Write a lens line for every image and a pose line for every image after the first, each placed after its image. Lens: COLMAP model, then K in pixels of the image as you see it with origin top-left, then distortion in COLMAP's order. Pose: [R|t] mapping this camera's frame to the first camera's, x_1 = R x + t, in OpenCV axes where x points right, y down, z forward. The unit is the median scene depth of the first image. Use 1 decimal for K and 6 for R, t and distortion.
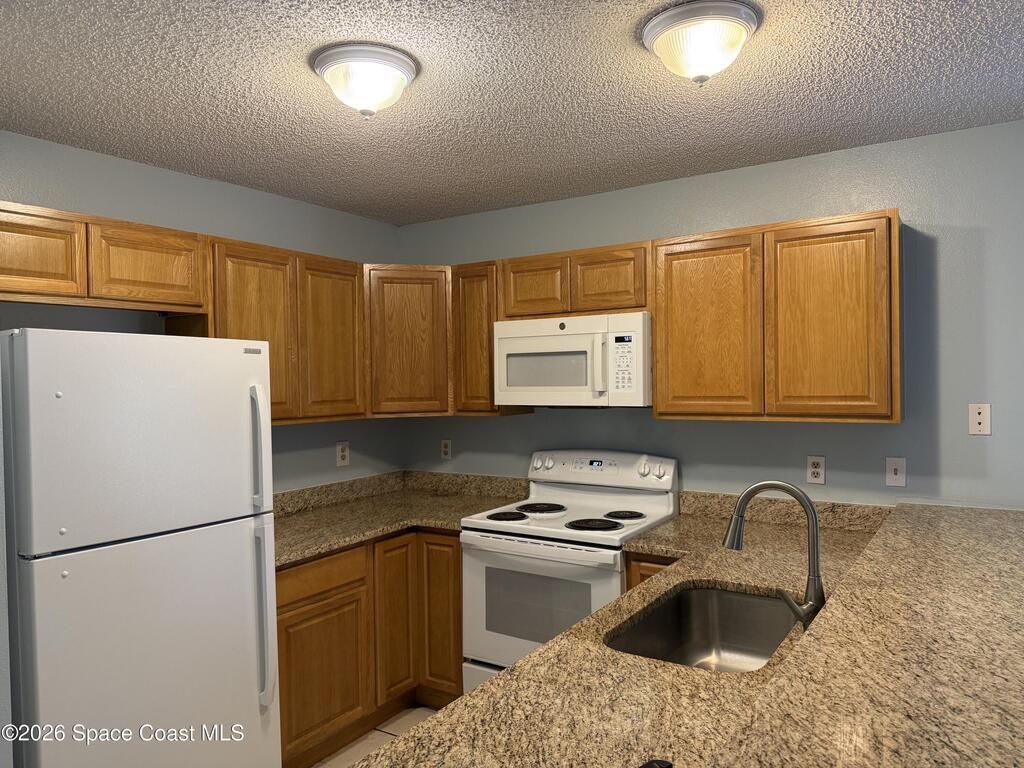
lens RADIAL K [[730.8, 0, 511.2], [0, 730.8, 380.8], [0, 0, 1]] dist [0.054830, -0.004162]
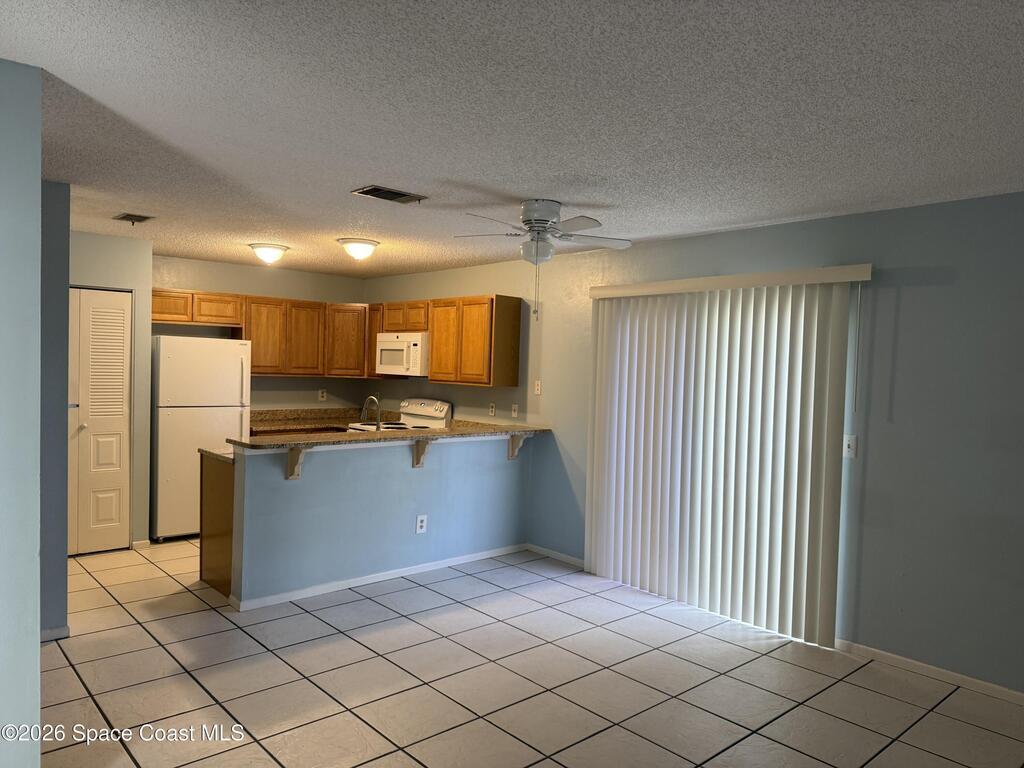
lens RADIAL K [[730.8, 0, 511.2], [0, 730.8, 380.8], [0, 0, 1]] dist [0.054830, -0.004162]
pose [[0.963805, 0.054143, -0.261054, 0.979354], [-0.049602, 0.998482, 0.023958, -0.015974], [0.261954, -0.010142, 0.965027, -0.997575]]
